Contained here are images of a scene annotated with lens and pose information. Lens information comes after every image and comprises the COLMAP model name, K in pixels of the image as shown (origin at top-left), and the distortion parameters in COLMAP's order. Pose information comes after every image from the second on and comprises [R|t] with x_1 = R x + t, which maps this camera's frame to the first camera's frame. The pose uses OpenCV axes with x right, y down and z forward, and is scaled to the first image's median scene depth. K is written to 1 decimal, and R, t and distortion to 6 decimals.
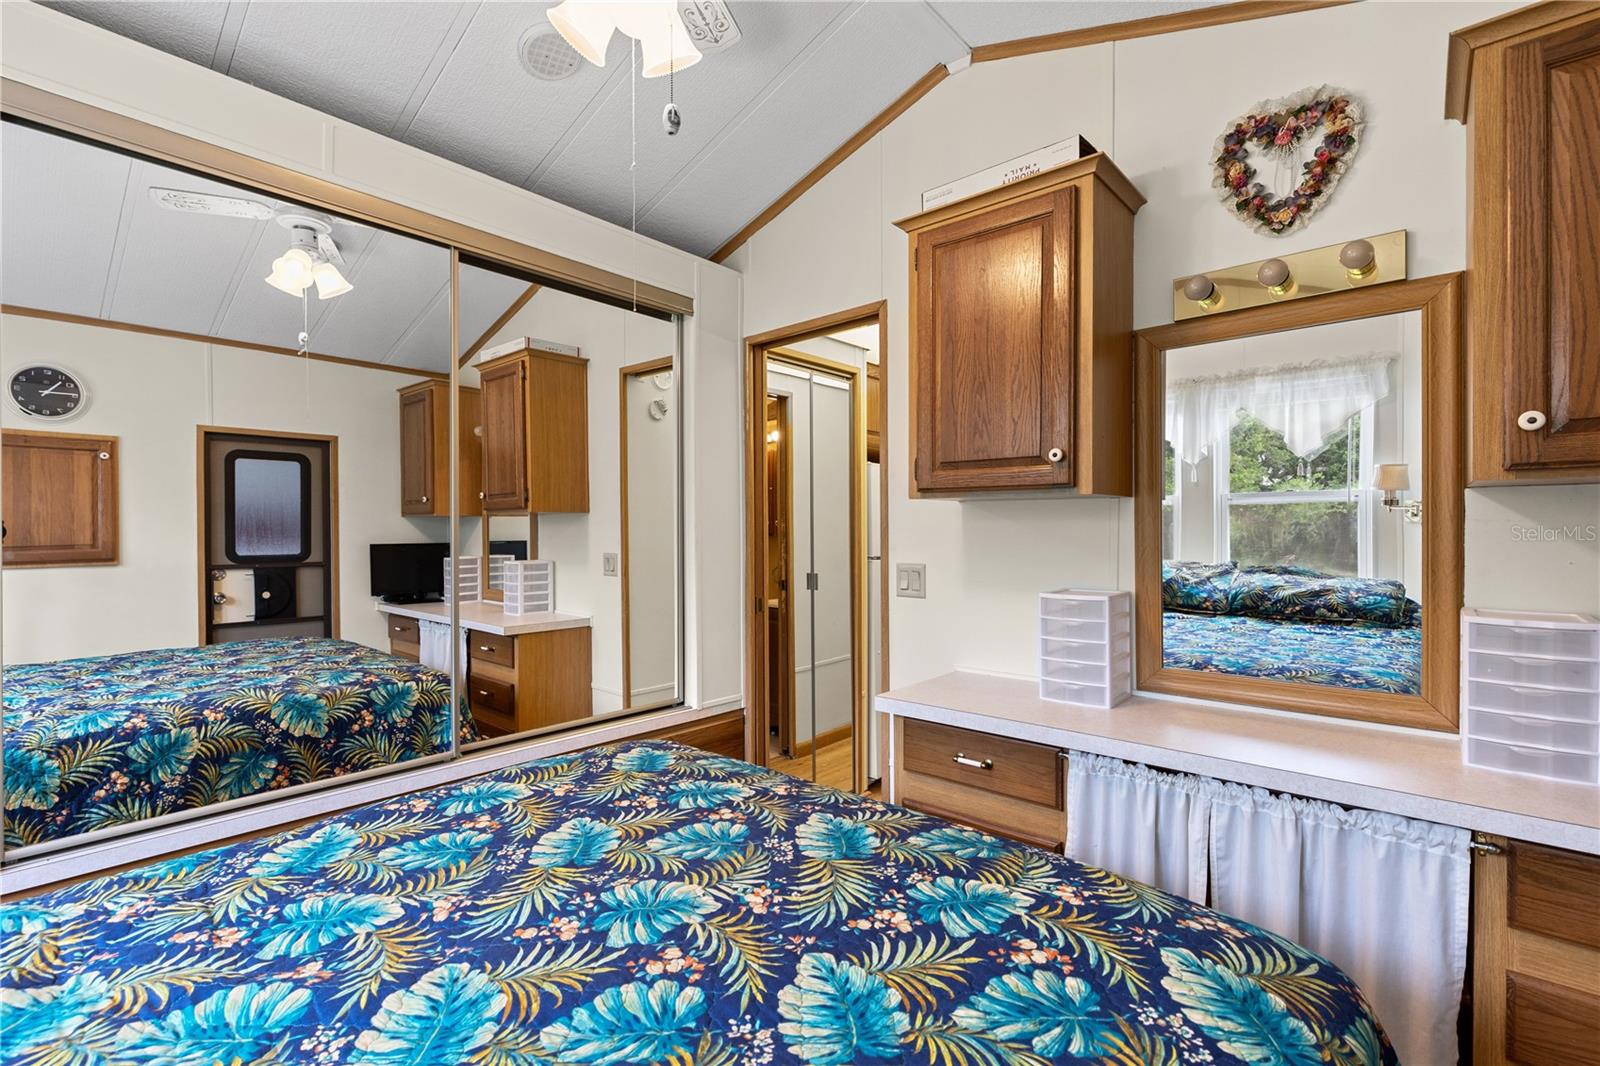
lens RADIAL K [[712.2, 0, 796.5], [0, 712.2, 532.6], [0, 0, 1]] dist [0.004174, -0.000214]
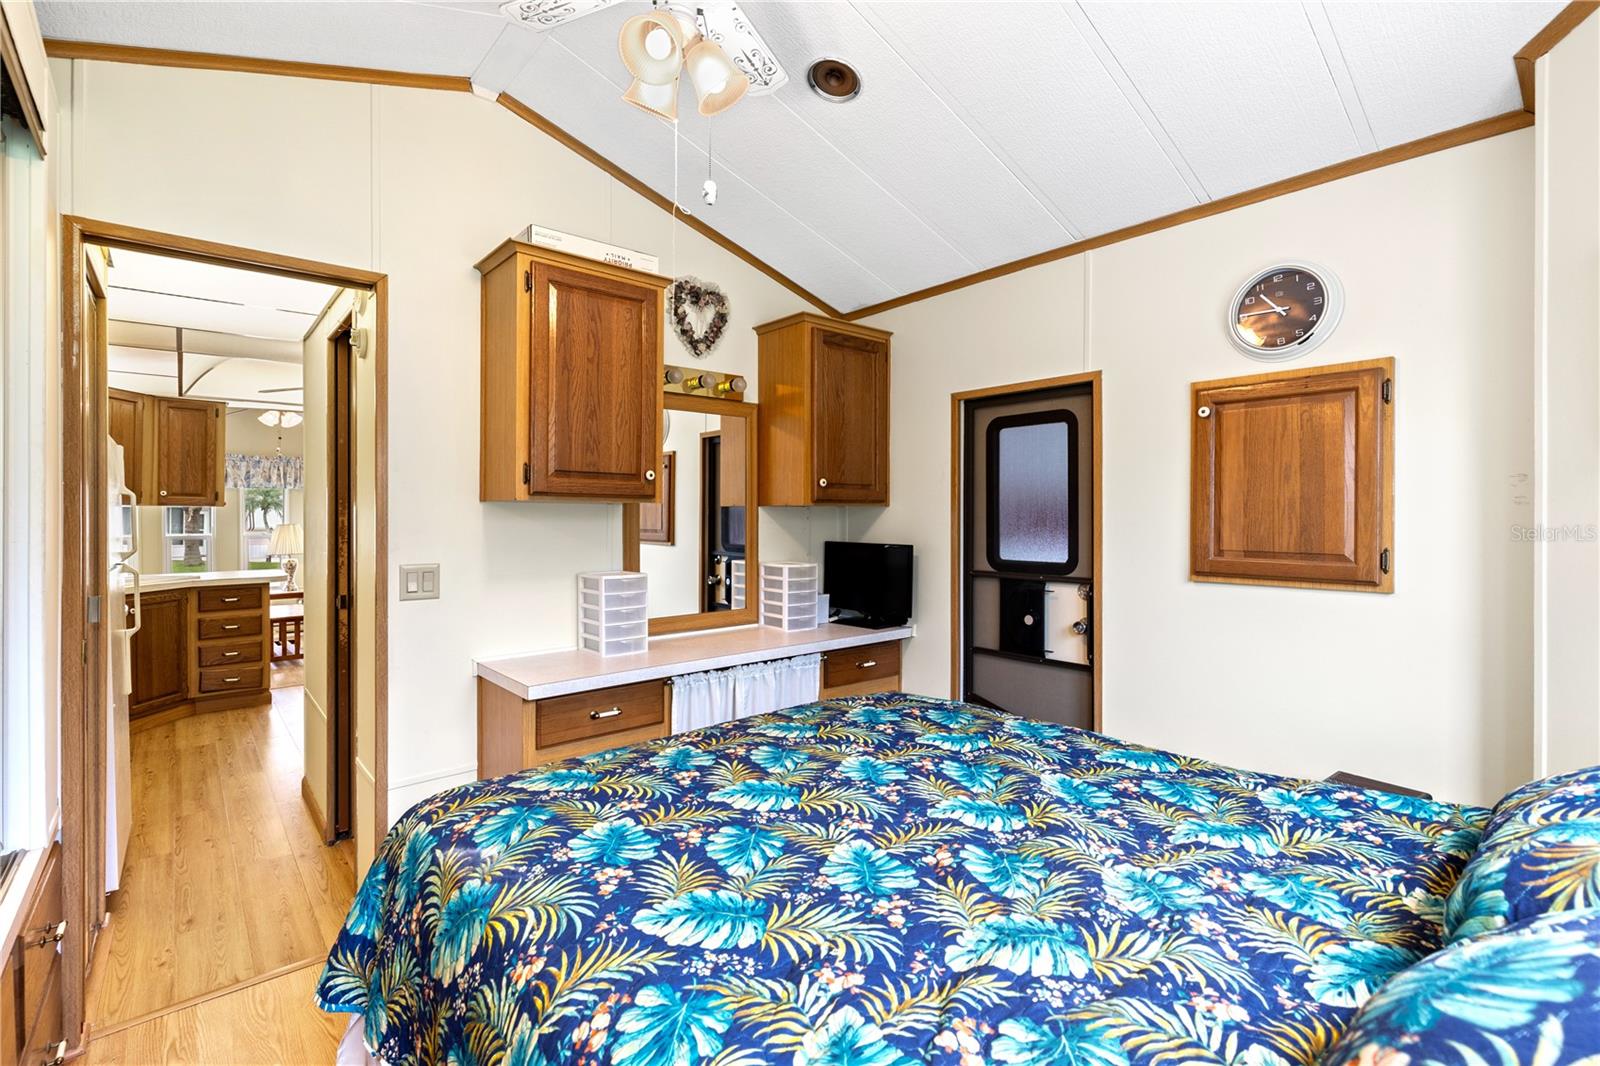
lens RADIAL K [[694.4, 0, 803.2], [0, 694.4, 519.5], [0, 0, 1]] dist [0.000032, -0.000343]
pose [[0.150969, 0.000655, 0.988538, -0.978878], [0.004449, 0.999989, -0.001342, -0.018056], [-0.988529, 0.004600, 0.150964, 0.503360]]
